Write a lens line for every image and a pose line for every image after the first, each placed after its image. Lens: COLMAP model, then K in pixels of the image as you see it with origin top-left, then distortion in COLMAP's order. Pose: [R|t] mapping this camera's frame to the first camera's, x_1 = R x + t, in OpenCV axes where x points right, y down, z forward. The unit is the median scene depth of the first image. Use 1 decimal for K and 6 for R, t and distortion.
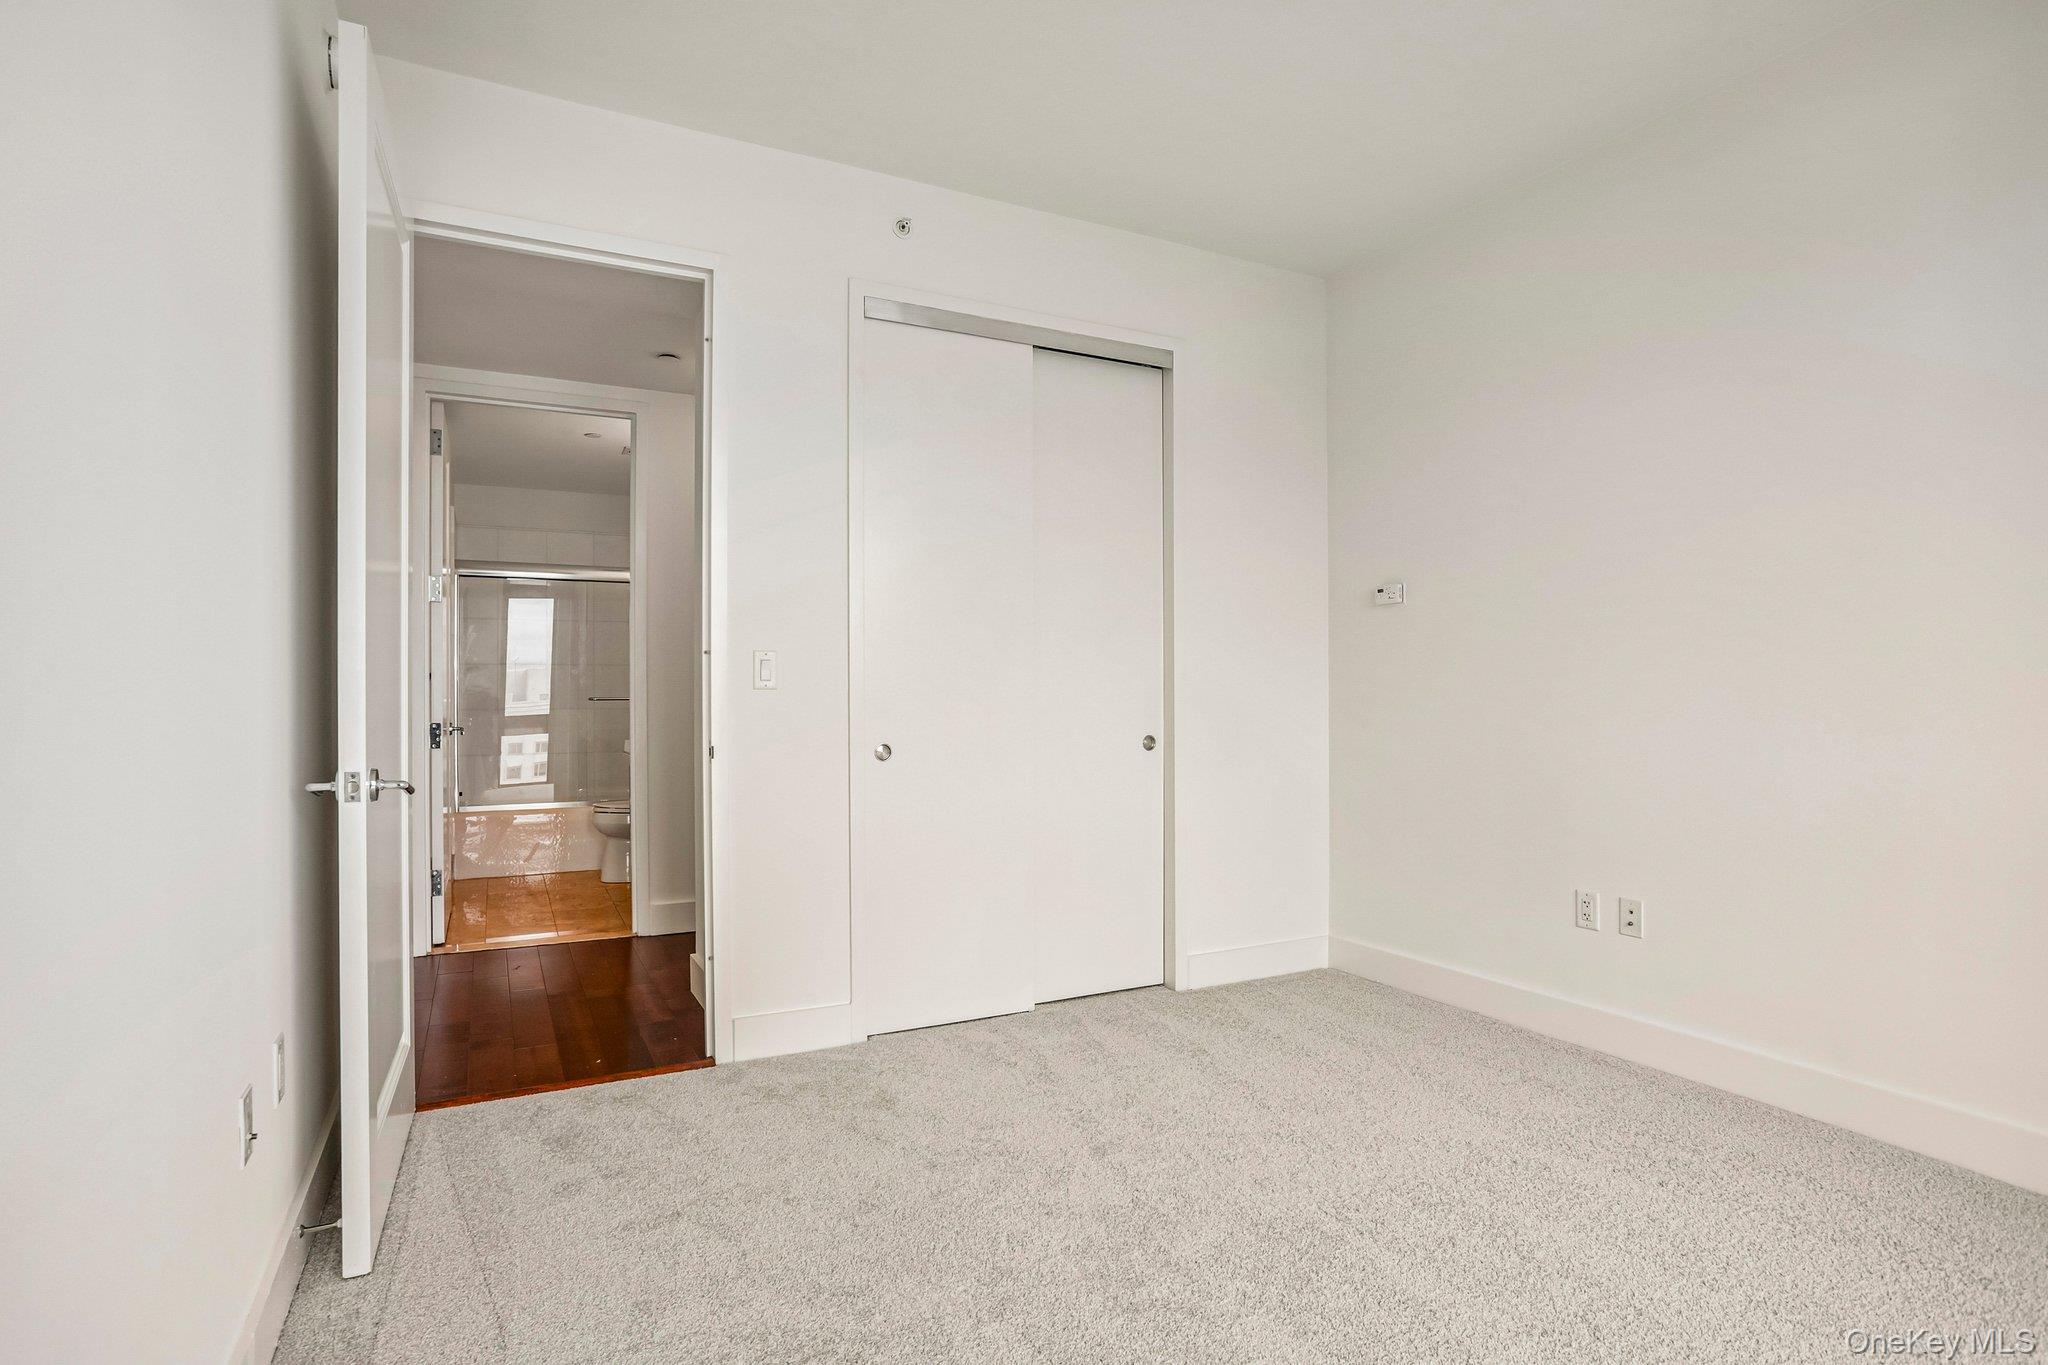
lens RADIAL K [[1055.5, 0, 1028.5], [0, 1055.5, 688.2], [0, 0, 1]] dist [-0.021258, 0.003064]
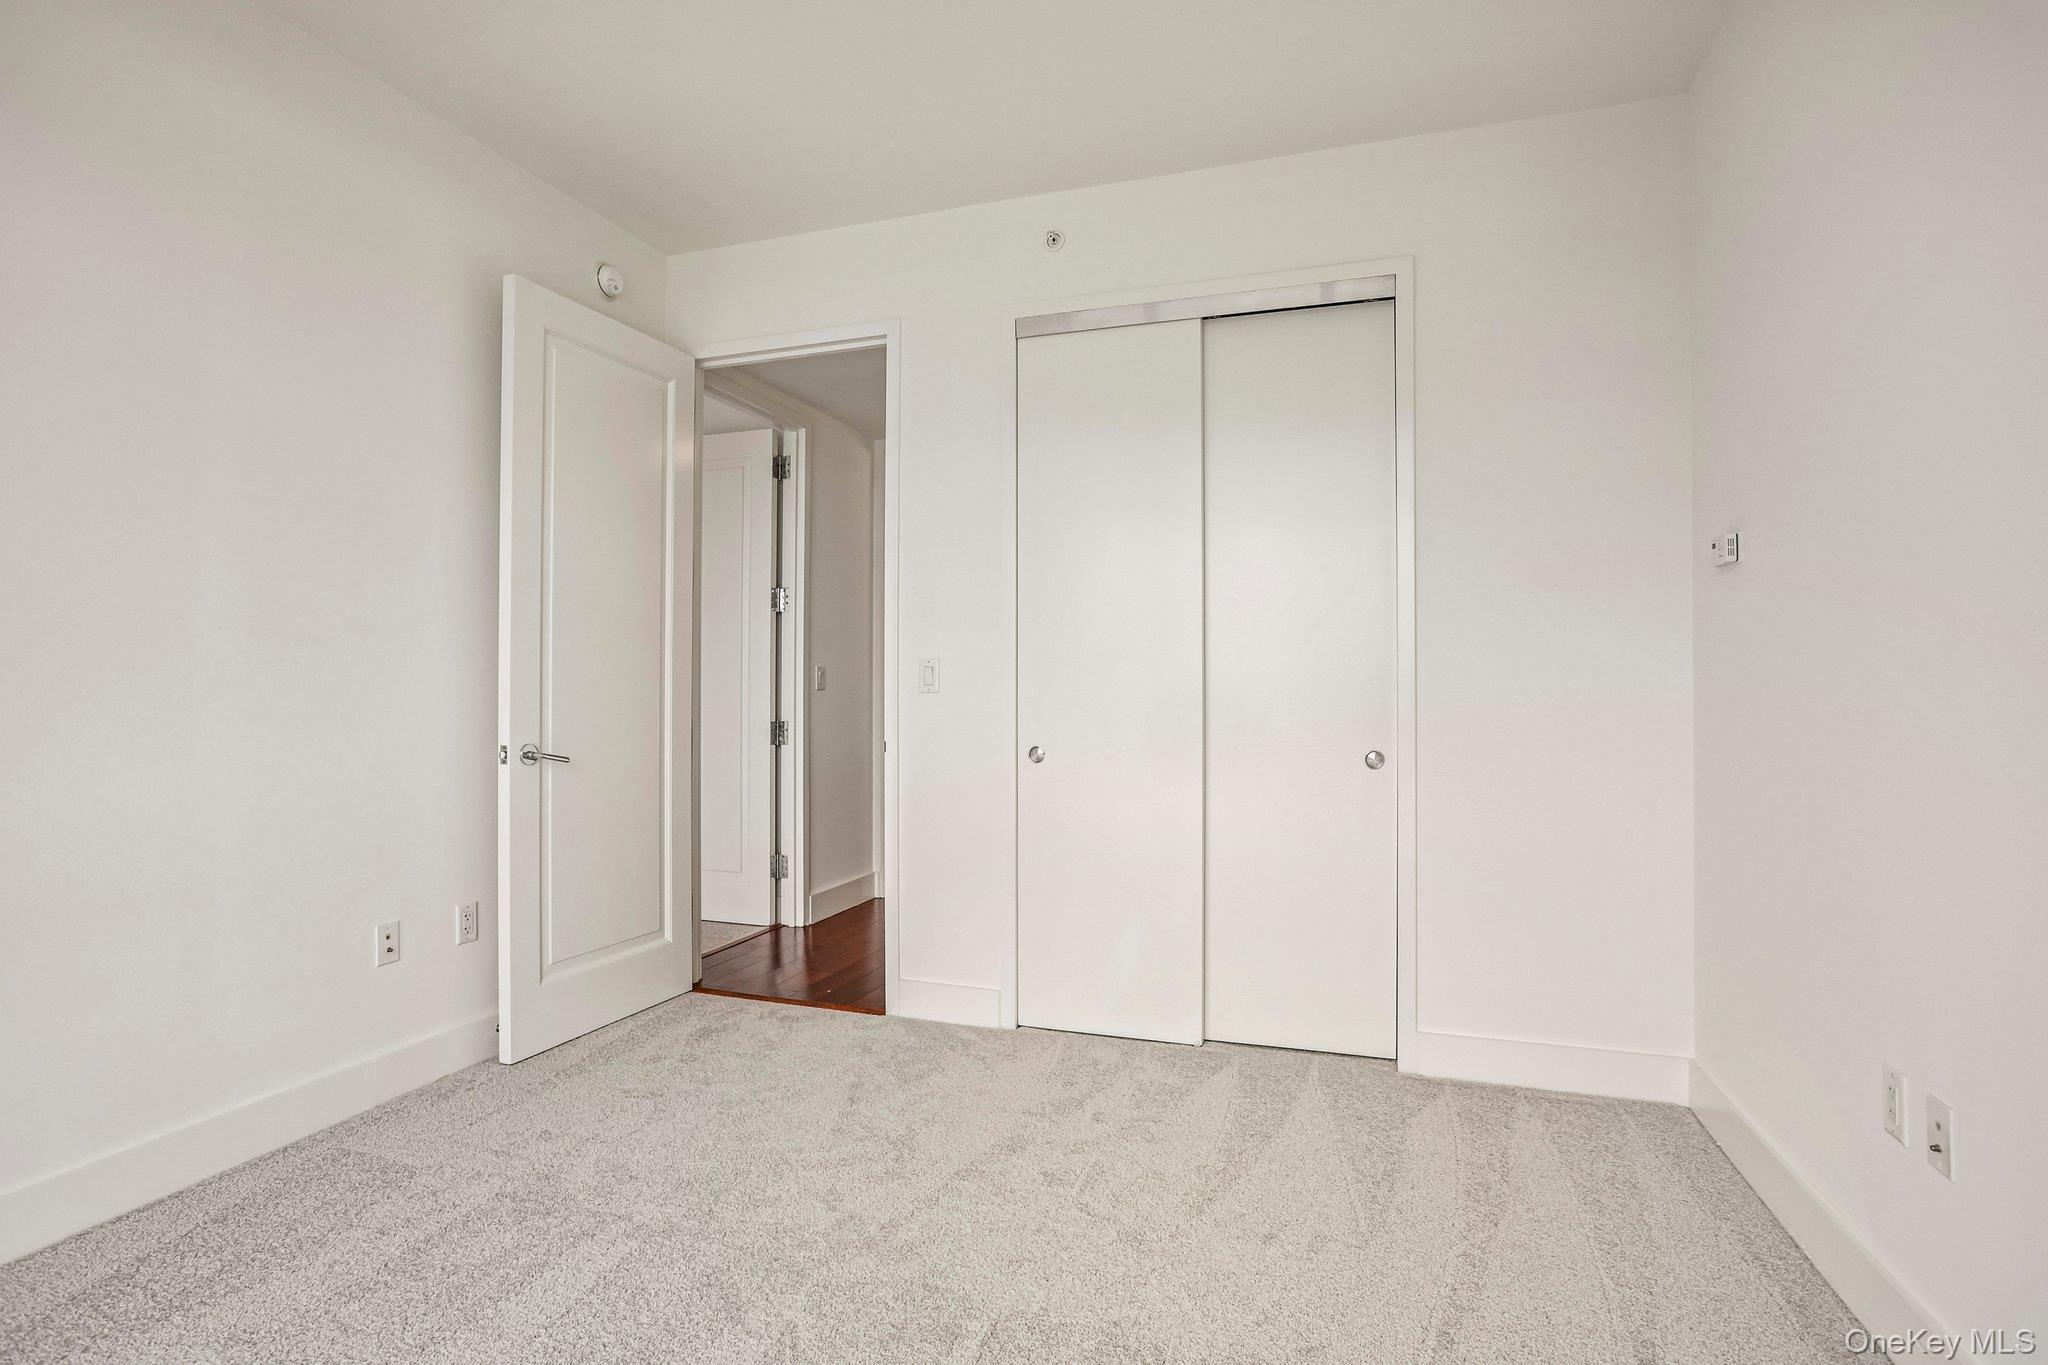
lens RADIAL K [[1055.5, 0, 1024.9], [0, 1055.5, 675.6], [0, 0, 1]] dist [-0.021258, 0.003064]
pose [[0.687822, -0.005479, -0.725859, 0.607647], [-0.003300, 0.999938, -0.010676, -0.004053], [0.725872, 0.009738, 0.687761, 0.283724]]
